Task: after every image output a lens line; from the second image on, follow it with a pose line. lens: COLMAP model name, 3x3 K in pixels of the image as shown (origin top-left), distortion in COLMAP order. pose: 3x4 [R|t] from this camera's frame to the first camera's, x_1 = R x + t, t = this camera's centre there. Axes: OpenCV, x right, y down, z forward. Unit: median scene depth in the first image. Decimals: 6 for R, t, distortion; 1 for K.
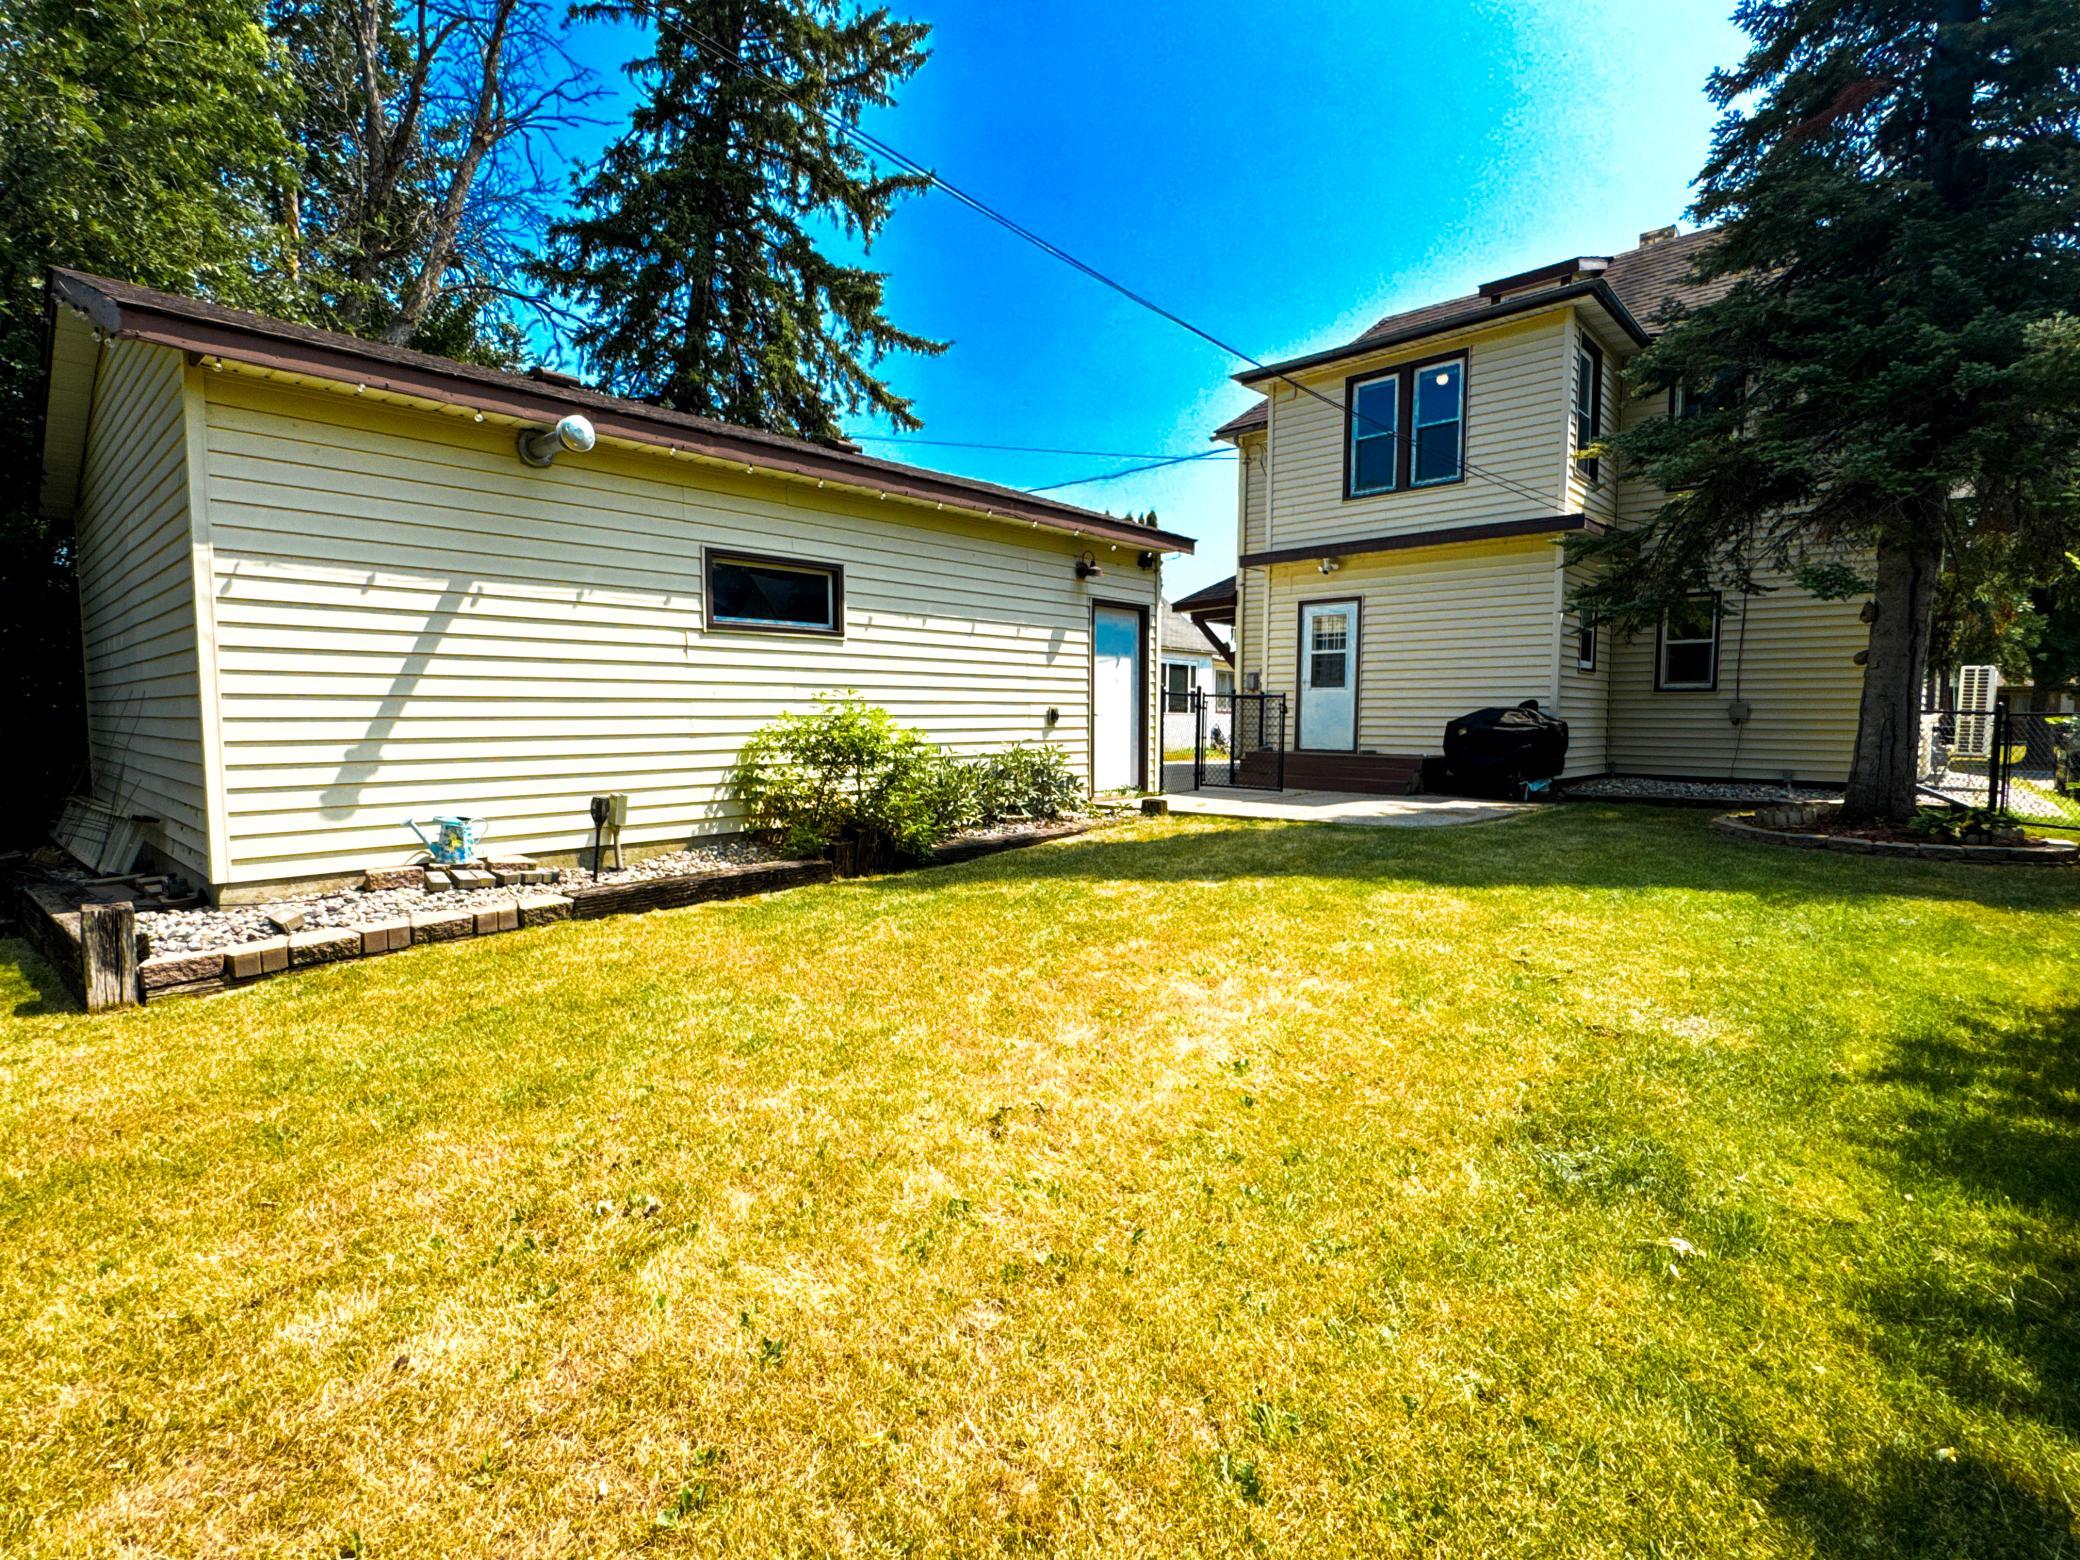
lens RADIAL K [[1026.2, 0, 1038.0], [0, 1026.2, 779.3], [0, 0, 1]] dist [-0.004636, -0.000661]
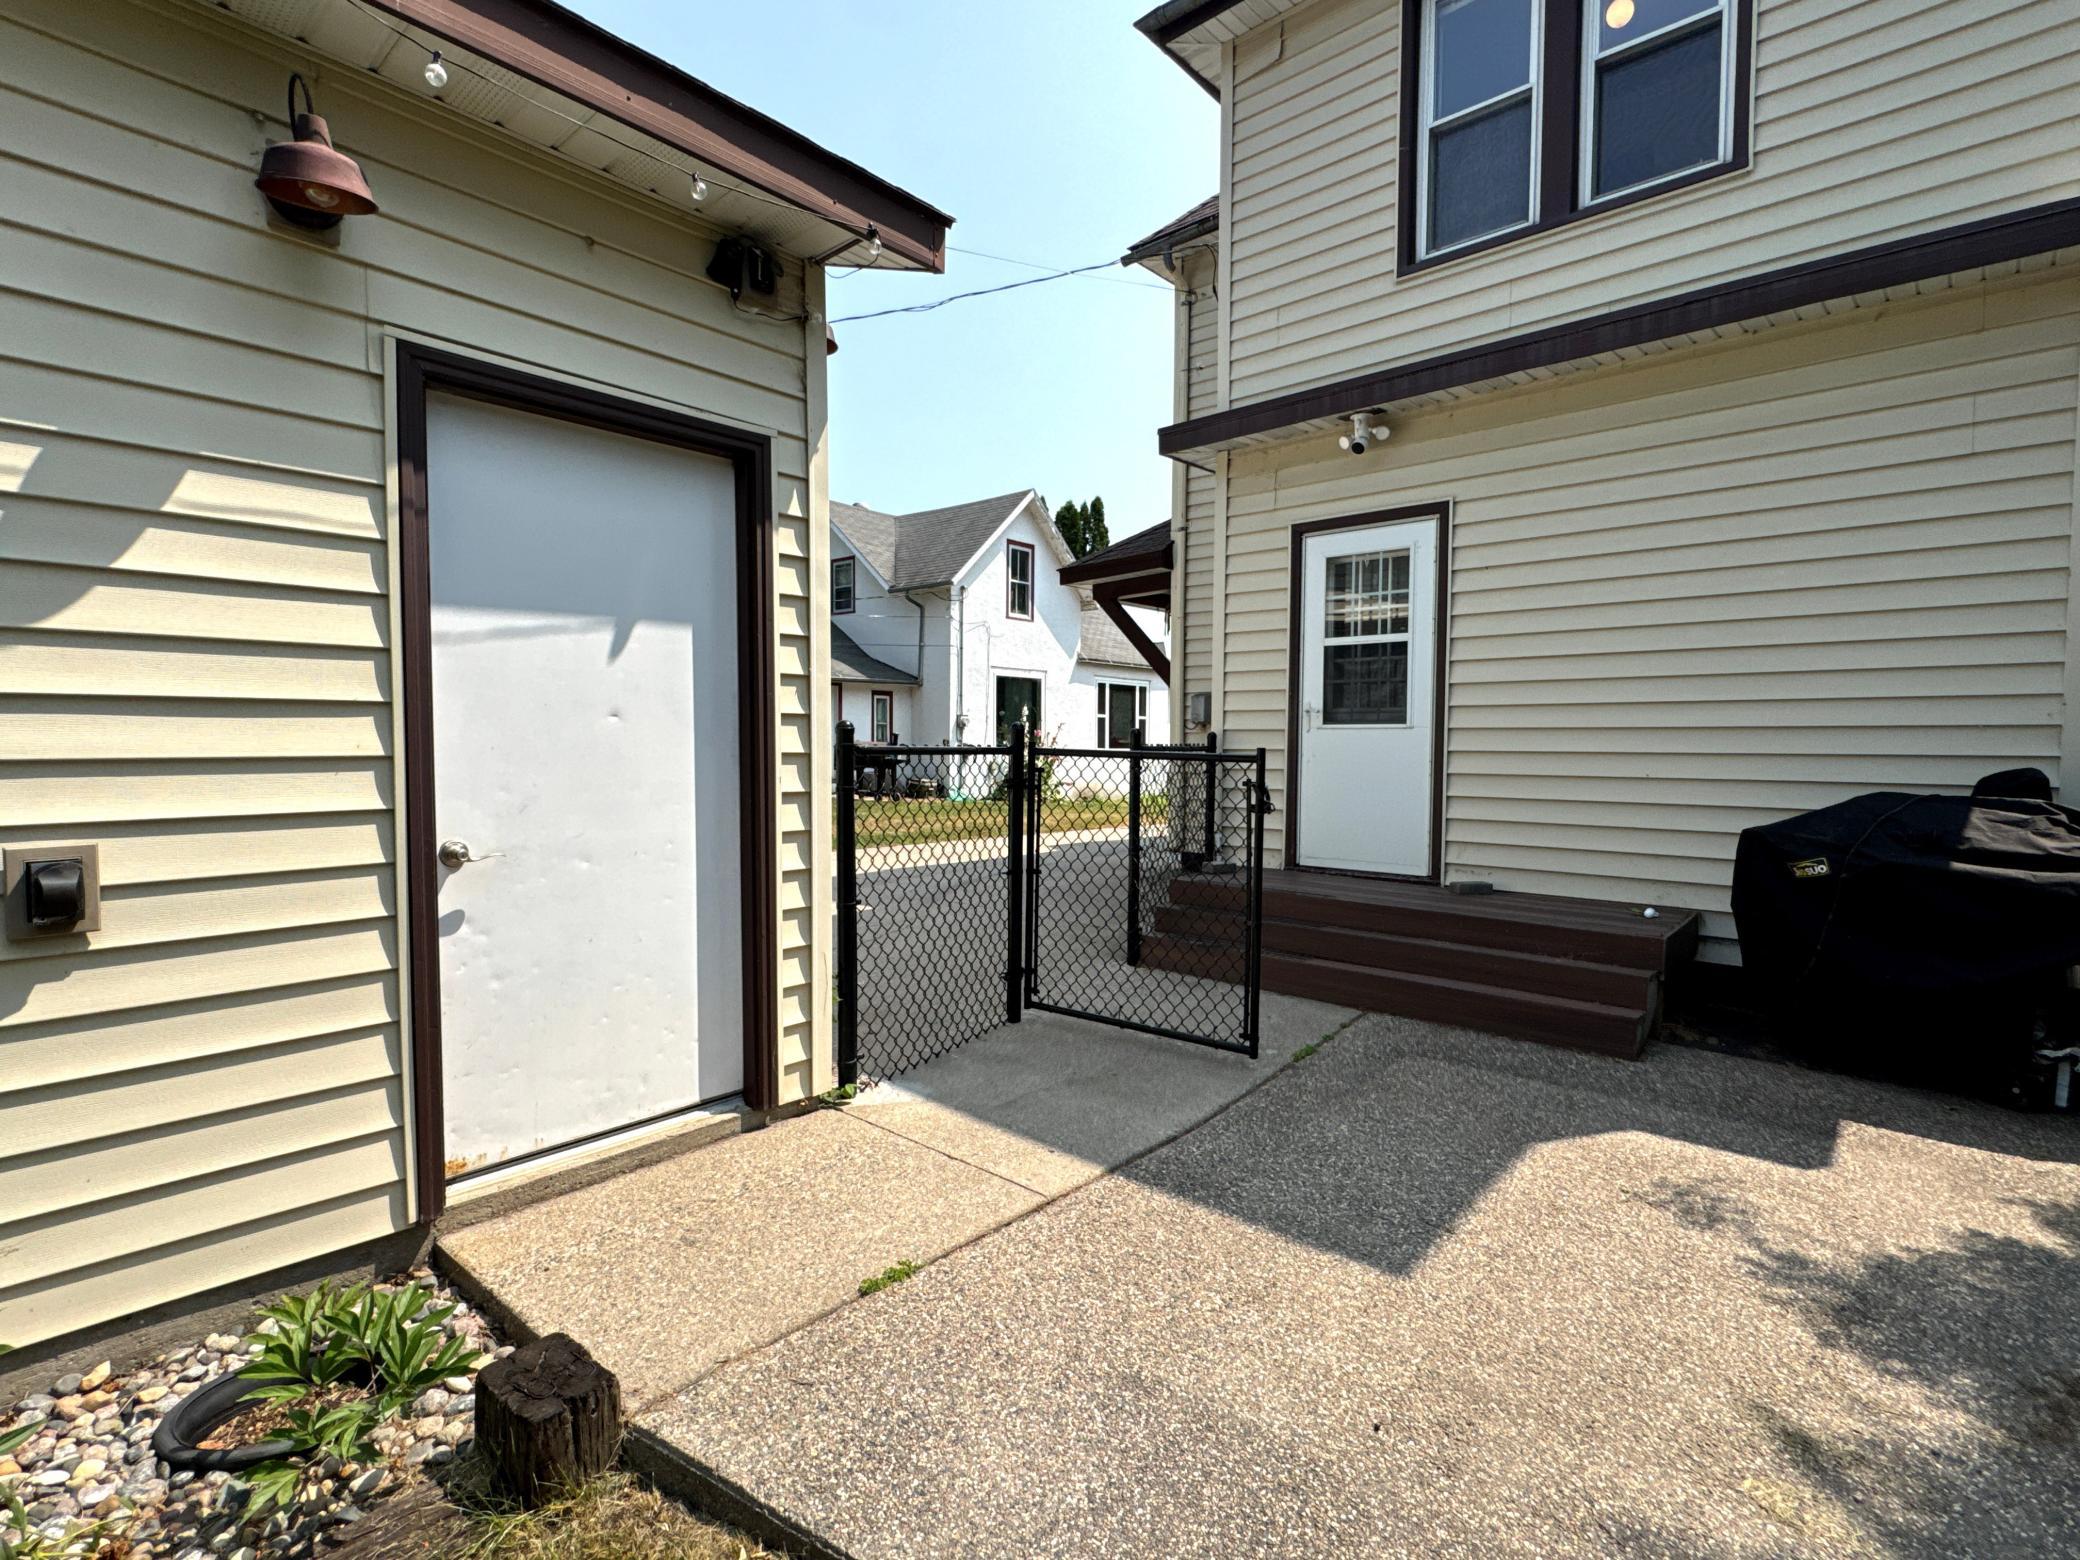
lens RADIAL K [[989.0, 0, 1043.6], [0, 989.0, 775.5], [0, 0, 1]] dist [-0.004572, -0.000025]
pose [[0.999831, -0.000091, 0.018378, 0.146749], [0.000564, 0.999669, -0.025715, -0.059640], [-0.018370, 0.025721, 0.999500, 0.610321]]
